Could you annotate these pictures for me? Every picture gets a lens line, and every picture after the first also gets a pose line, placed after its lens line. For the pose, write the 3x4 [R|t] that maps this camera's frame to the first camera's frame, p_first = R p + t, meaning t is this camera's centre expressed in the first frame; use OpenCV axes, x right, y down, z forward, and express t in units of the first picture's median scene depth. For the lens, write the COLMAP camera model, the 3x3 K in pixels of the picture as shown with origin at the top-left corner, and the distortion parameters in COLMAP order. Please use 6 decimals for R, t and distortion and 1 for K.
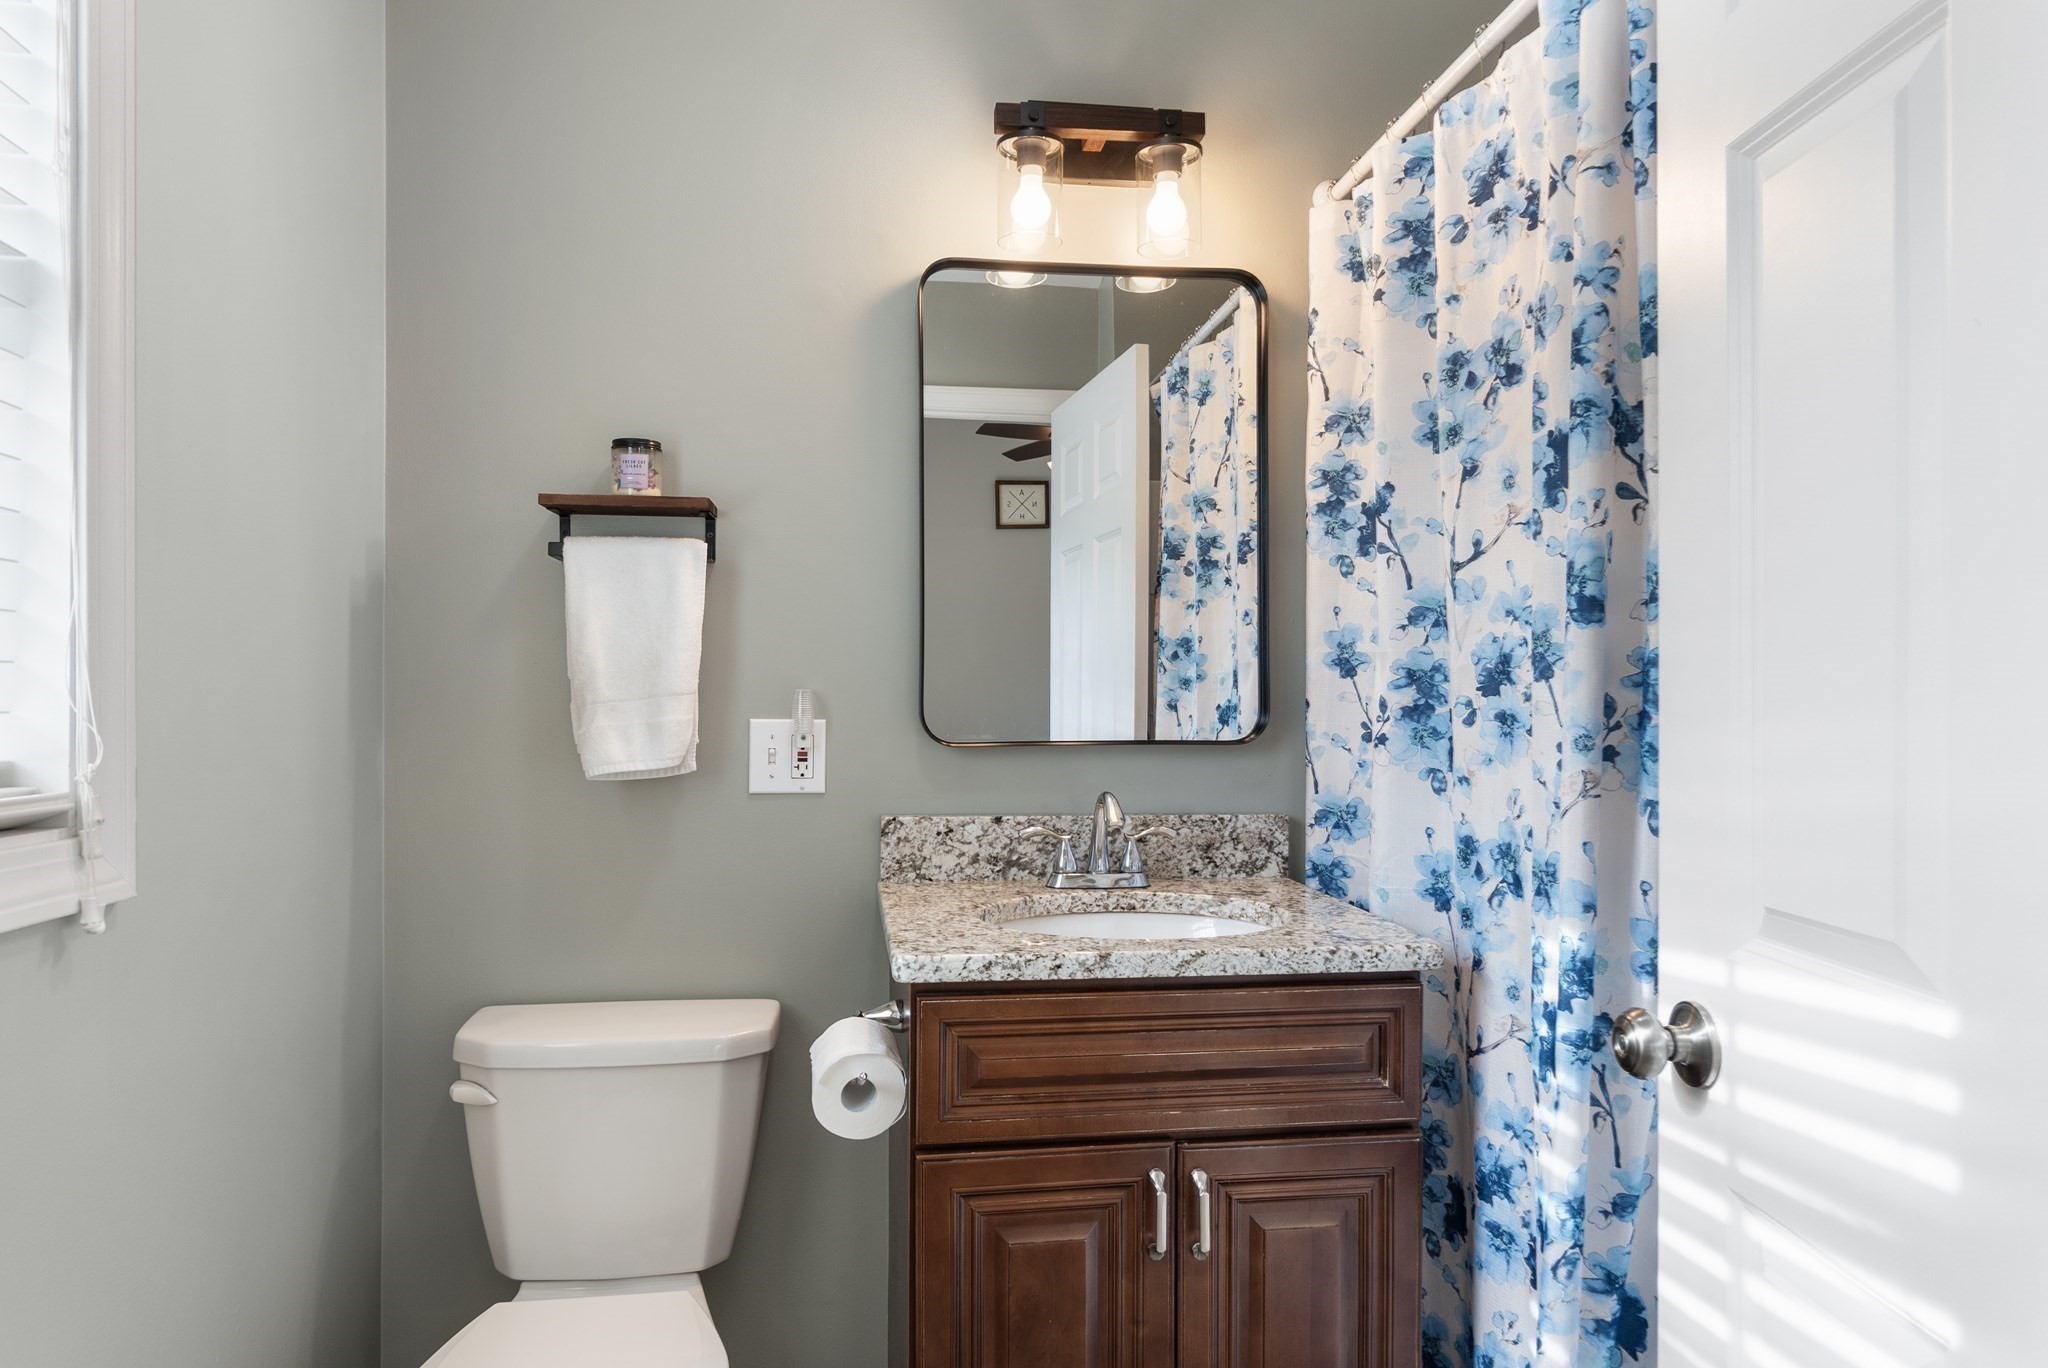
lens RADIAL K [[1265.8, 0, 1020.7], [0, 1265.8, 689.0], [0, 0, 1]] dist [0.002875, 0.000228]
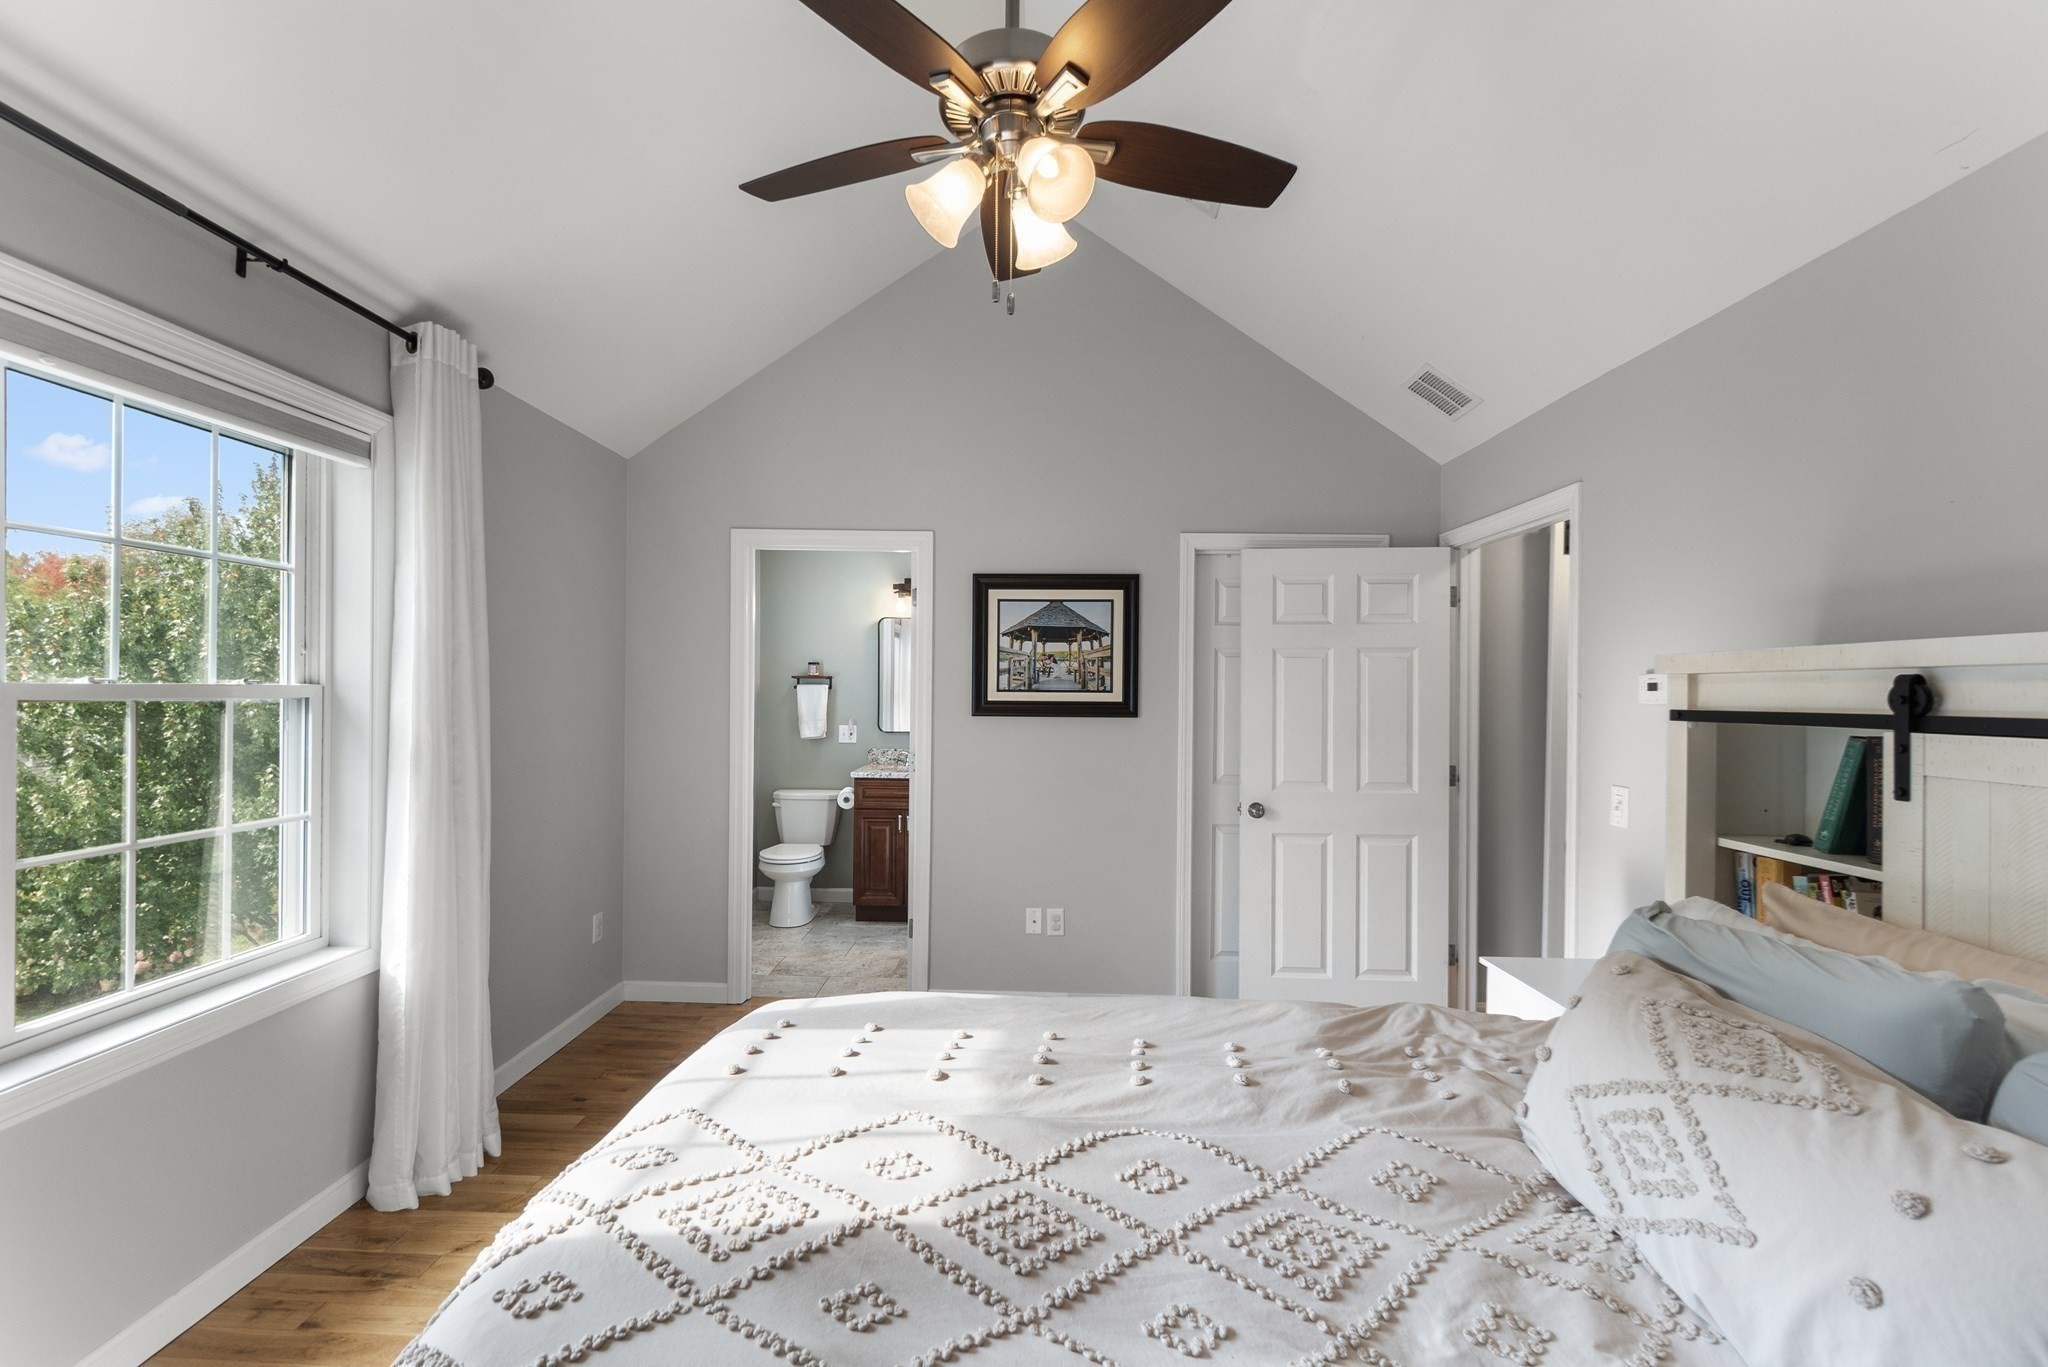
lens RADIAL K [[887.8, 0, 1022.2], [0, 887.8, 688.2], [0, 0, 1]] dist [-0.003626, 0.000076]
pose [[0.984961, 0.006341, -0.172663, 0.966853], [-0.006010, 0.999979, 0.002440, -0.119080], [0.172675, -0.001366, 0.984978, -1.961145]]
